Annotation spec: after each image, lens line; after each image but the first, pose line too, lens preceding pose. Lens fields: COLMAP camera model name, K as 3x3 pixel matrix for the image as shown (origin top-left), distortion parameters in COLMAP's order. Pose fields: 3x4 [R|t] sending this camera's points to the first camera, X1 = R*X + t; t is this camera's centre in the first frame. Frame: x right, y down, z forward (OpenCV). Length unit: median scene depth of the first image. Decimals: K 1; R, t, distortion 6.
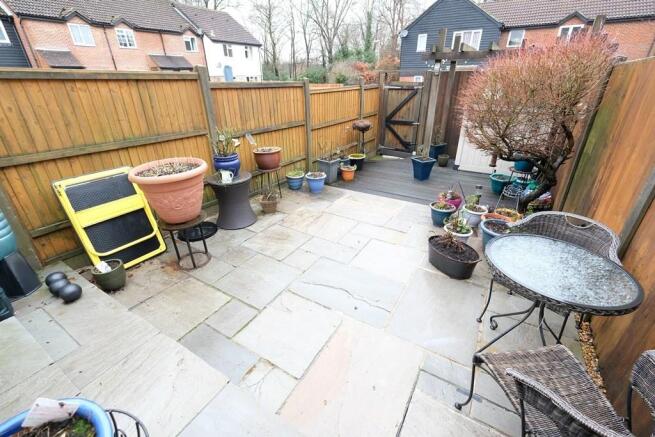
lens RADIAL K [[285.3, 0, 327.1], [0, 285.3, 214.7], [0, 0, 1]] dist [-0.004368, -0.000249]
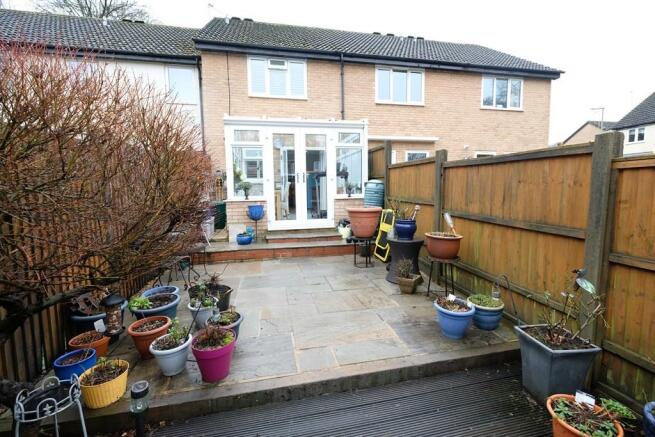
lens RADIAL K [[285.3, 0, 327.1], [0, 285.3, 214.7], [0, 0, 1]] dist [-0.004368, -0.000249]
pose [[-0.722363, 0.084055, -0.686387, 0.497176], [-0.283324, 0.869475, 0.404650, -0.437515], [0.630808, 0.486774, -0.604262, 1.066182]]
